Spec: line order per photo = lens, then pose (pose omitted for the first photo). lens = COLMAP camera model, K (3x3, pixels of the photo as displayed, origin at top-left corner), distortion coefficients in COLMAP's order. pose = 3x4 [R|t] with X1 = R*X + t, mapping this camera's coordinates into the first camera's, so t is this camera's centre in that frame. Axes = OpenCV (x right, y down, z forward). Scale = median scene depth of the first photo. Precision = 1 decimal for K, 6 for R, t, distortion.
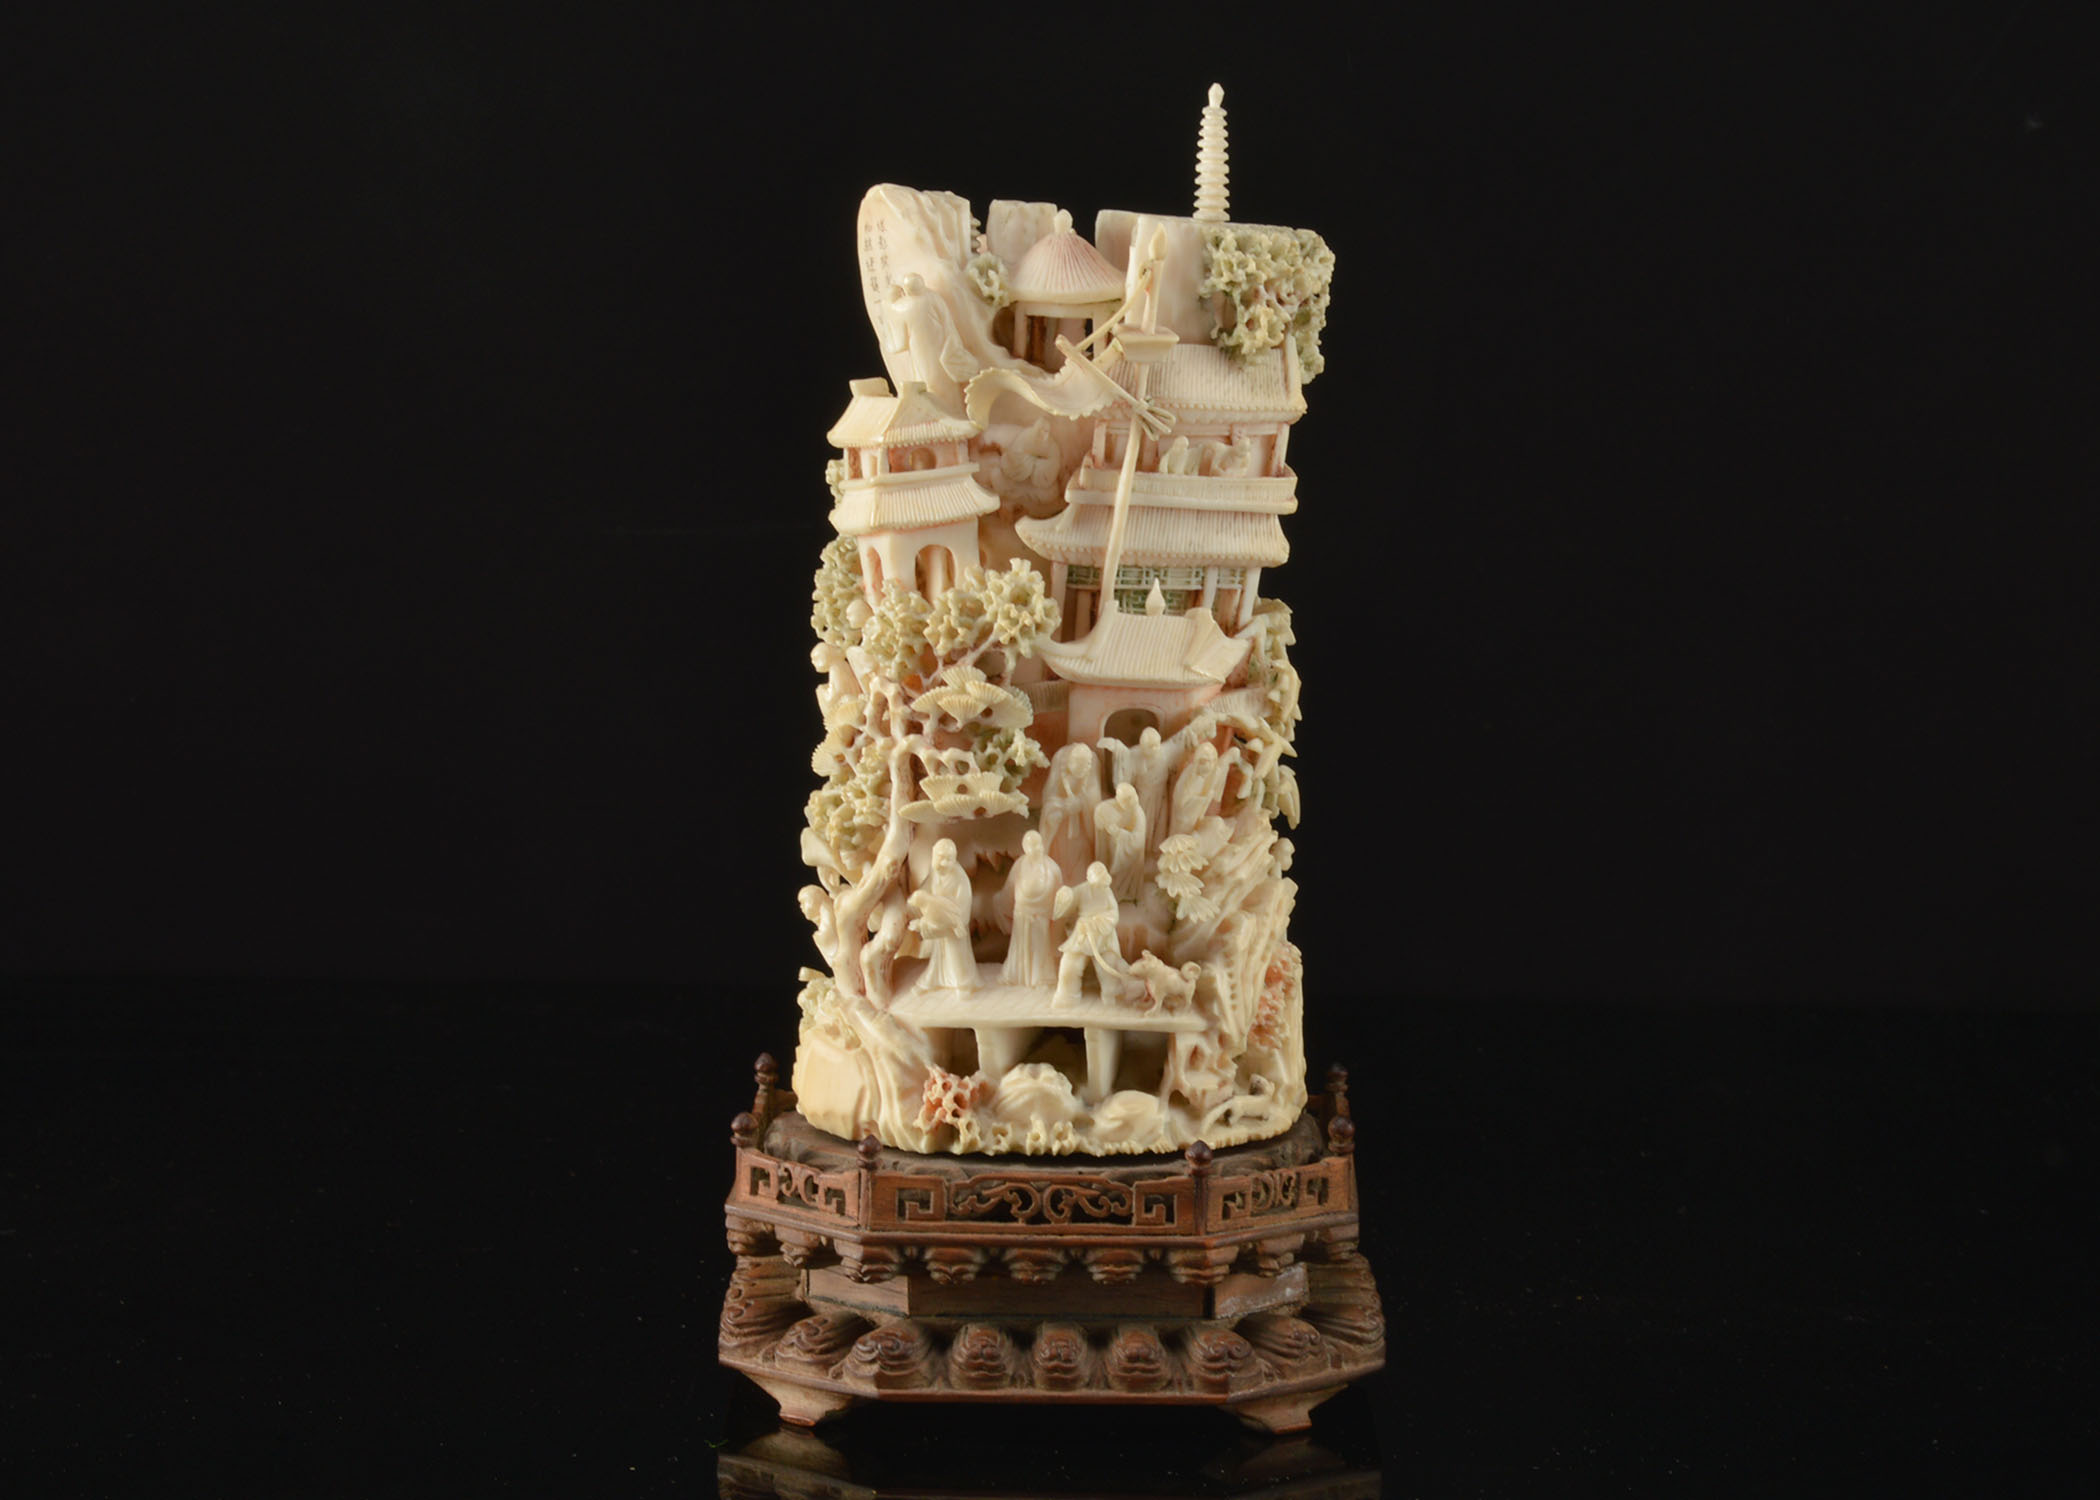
lens RADIAL K [[4934.2, 0, 1053.9], [0, 4934.2, 589.4], [0, 0, 1]] dist [-0.010998, 13.888381]
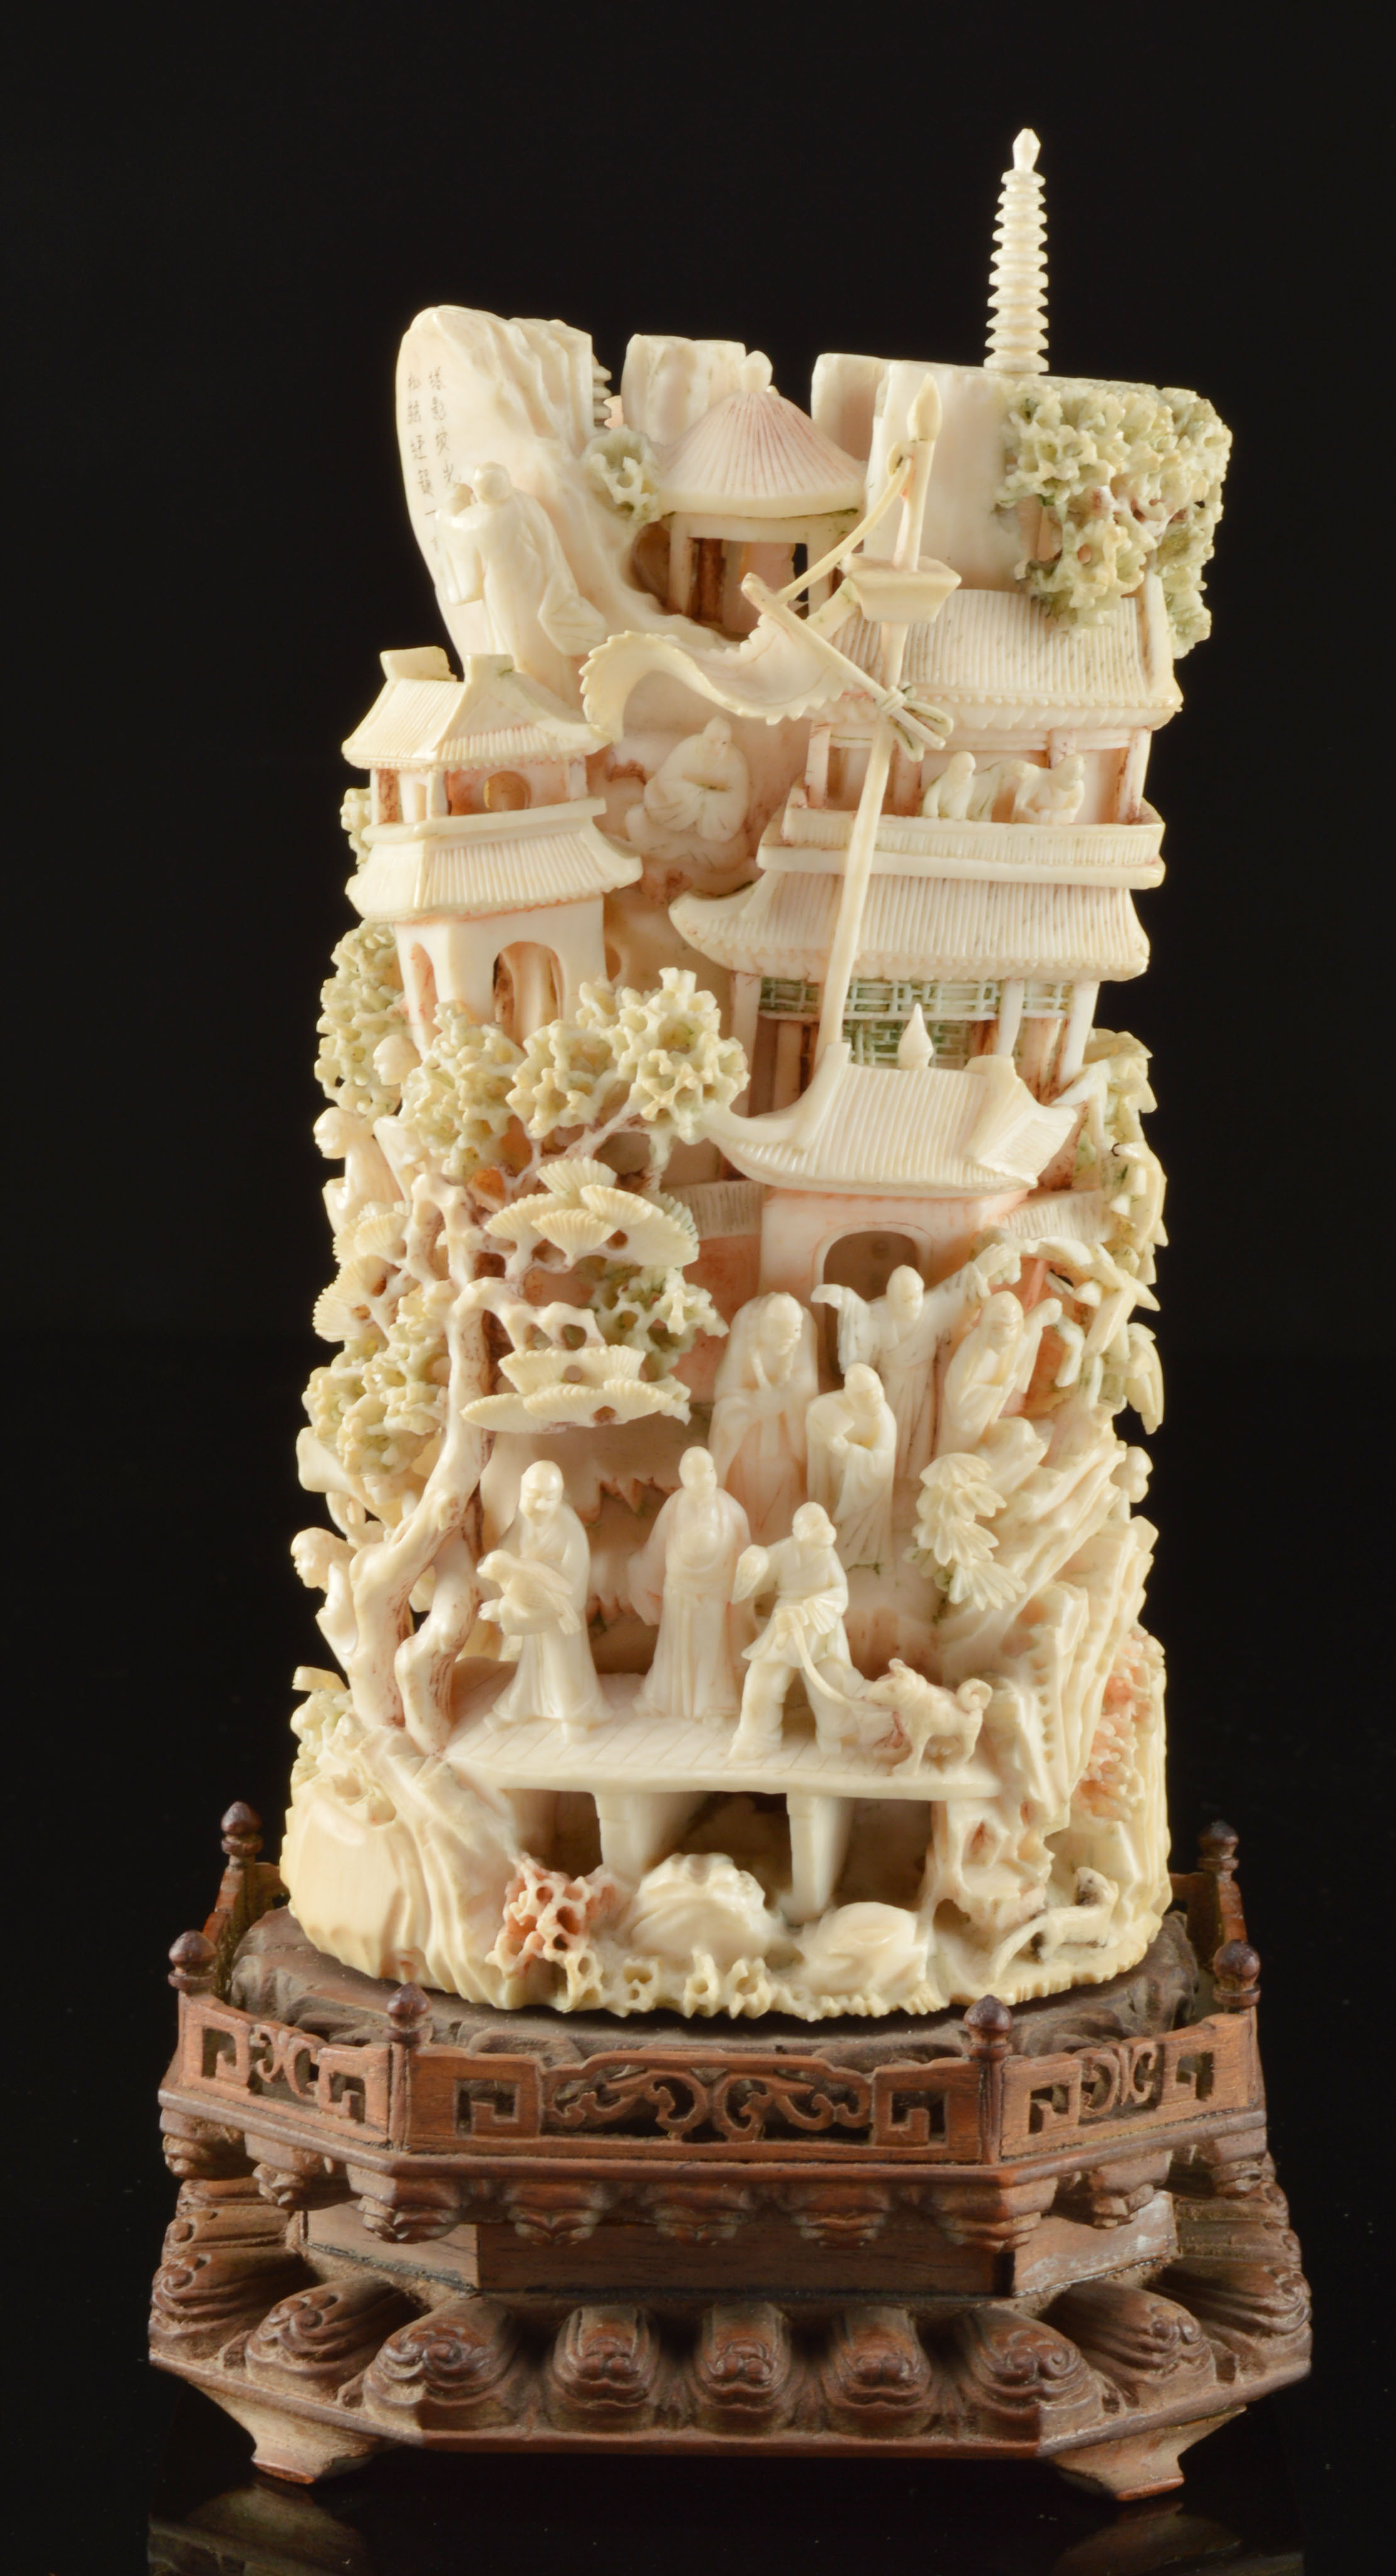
lens RADIAL K [[6460.2, 0, 631.7], [0, 6460.2, 1083.1], [0, 0, 1]] dist [-0.040525, 6.952517]
pose [[0.999842, 0.004430, -0.017241, 0.000749], [-0.003859, 0.999448, 0.032992, -0.017522], [0.017378, -0.032920, 0.999307, 0.256762]]
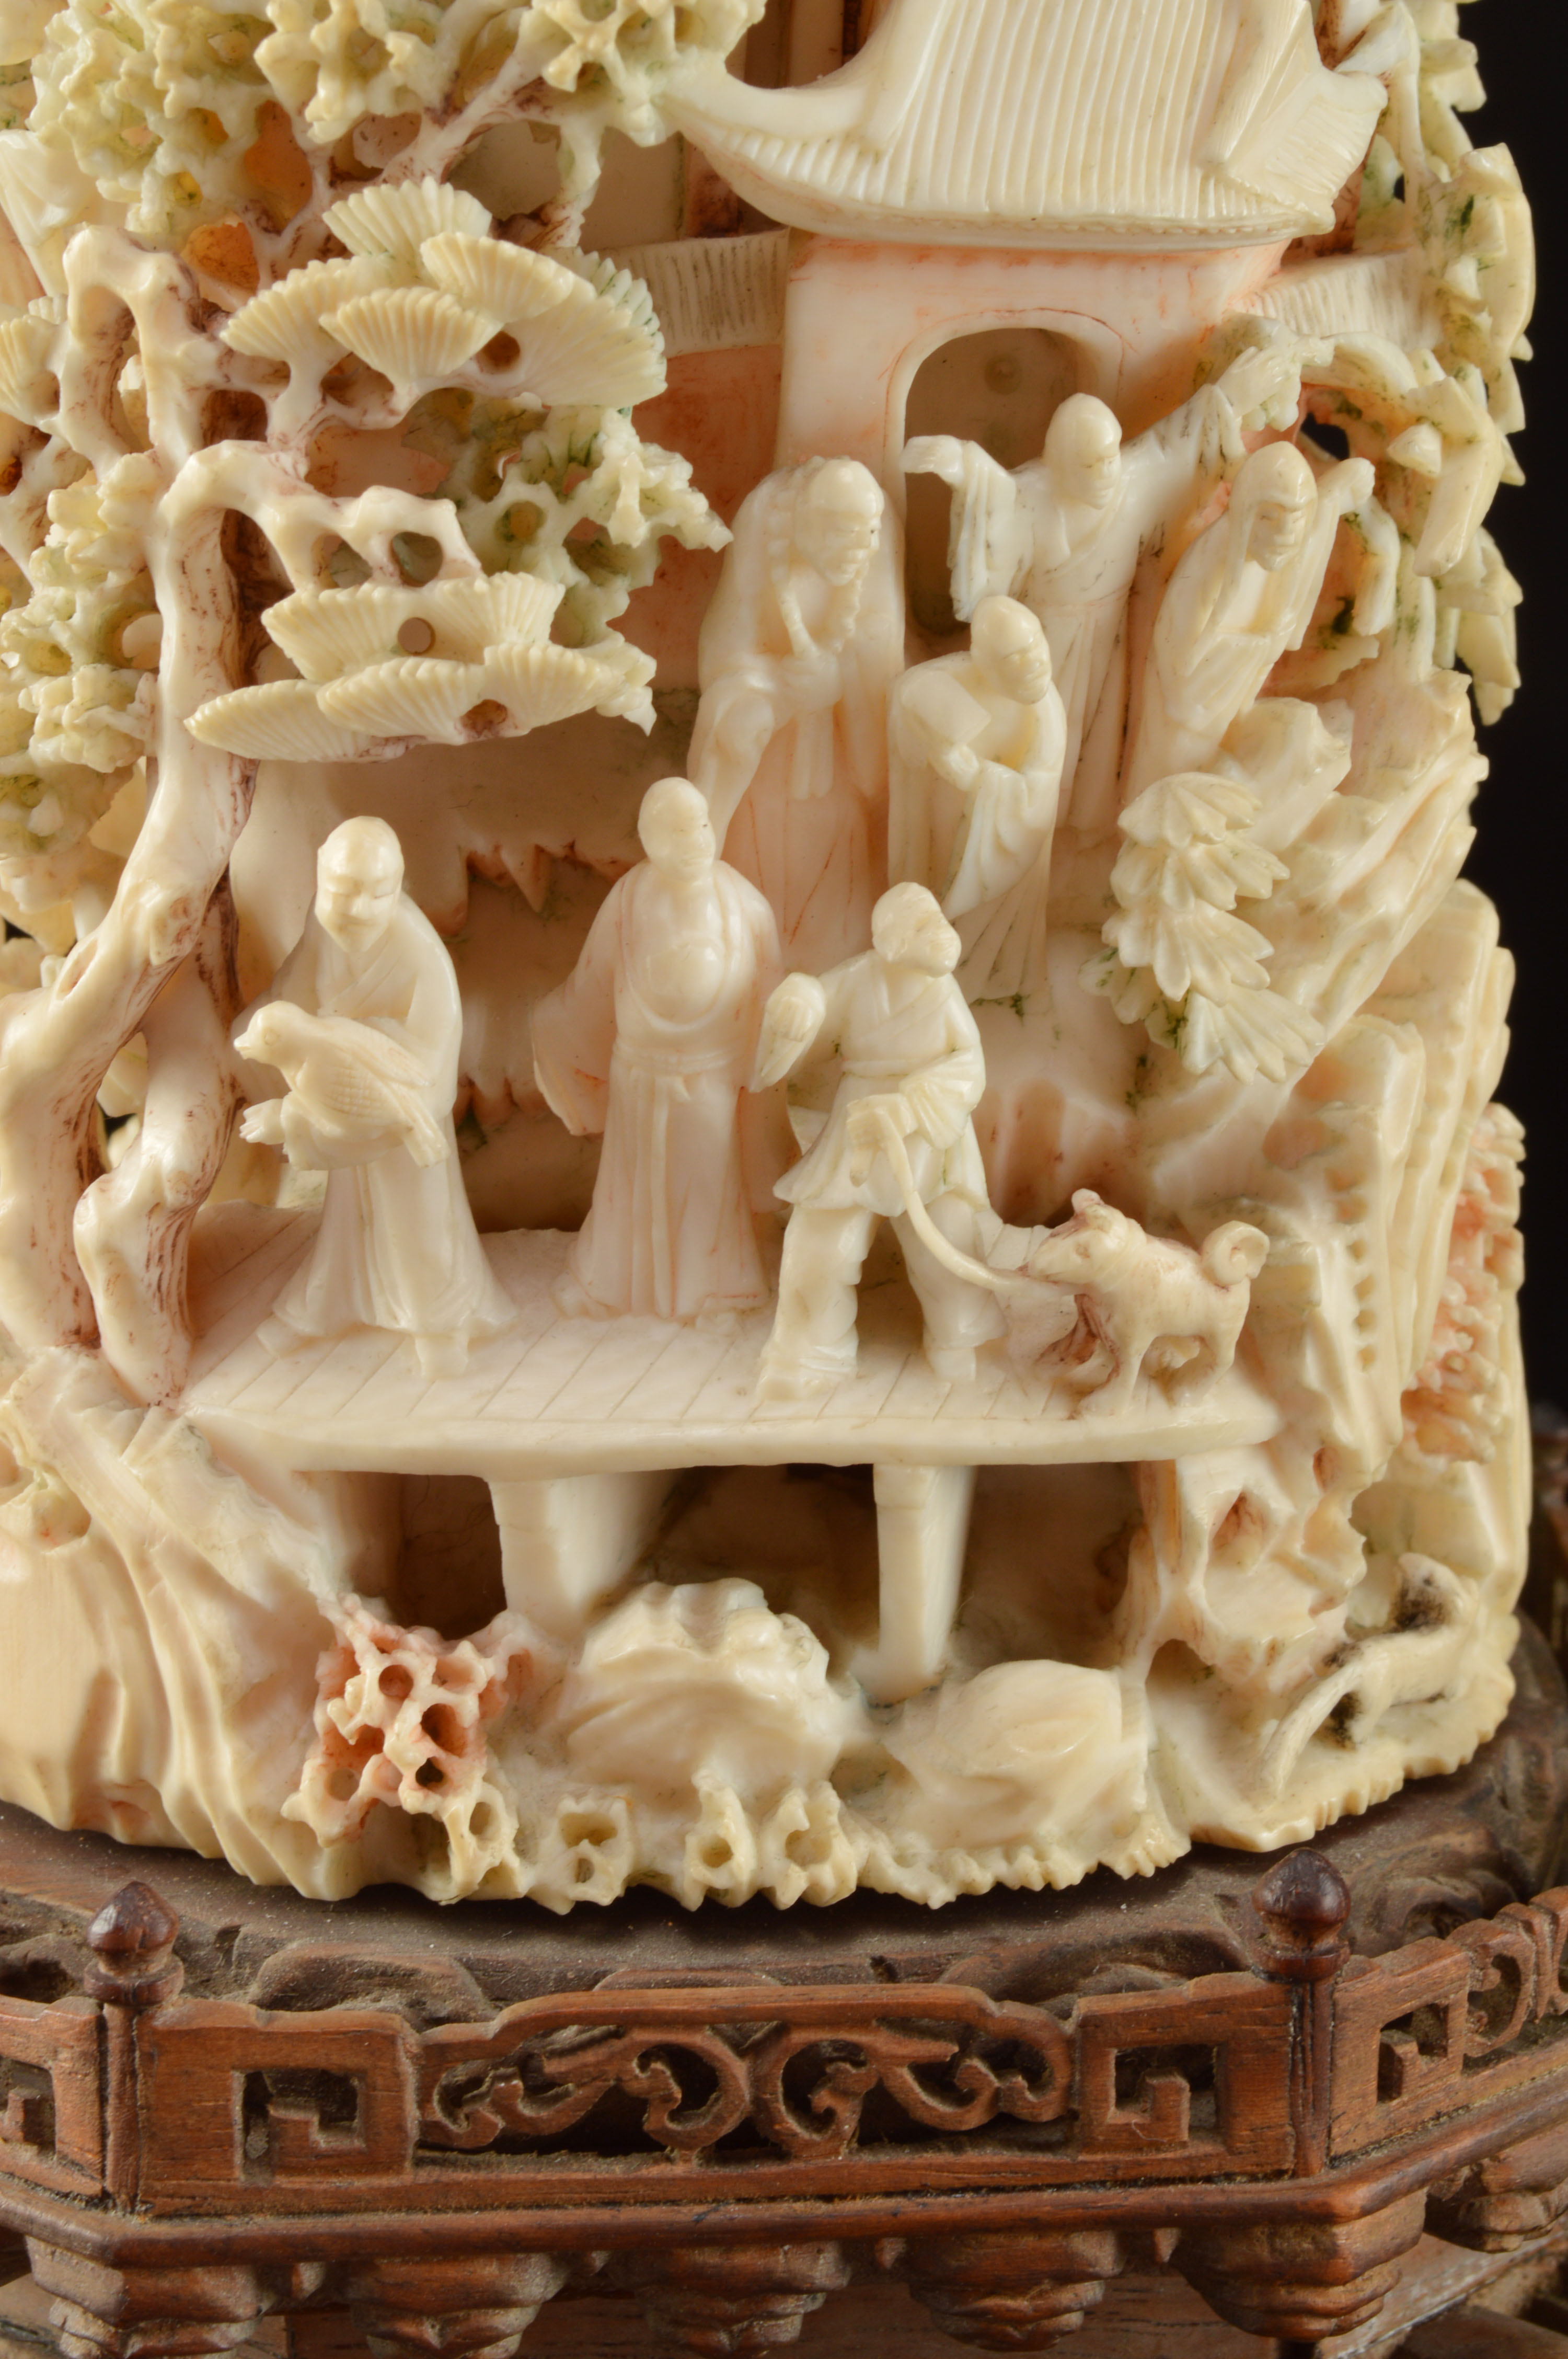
lens RADIAL K [[5359.0, 0, 784.0], [0, 5359.0, 1179.5], [0, 0, 1]] dist [0.028572, 0.024015]
pose [[0.996361, -0.034007, 0.078157, -0.022556], [0.020832, 0.986310, 0.163578, 0.021715], [-0.082650, -0.161355, 0.983429, 0.695167]]
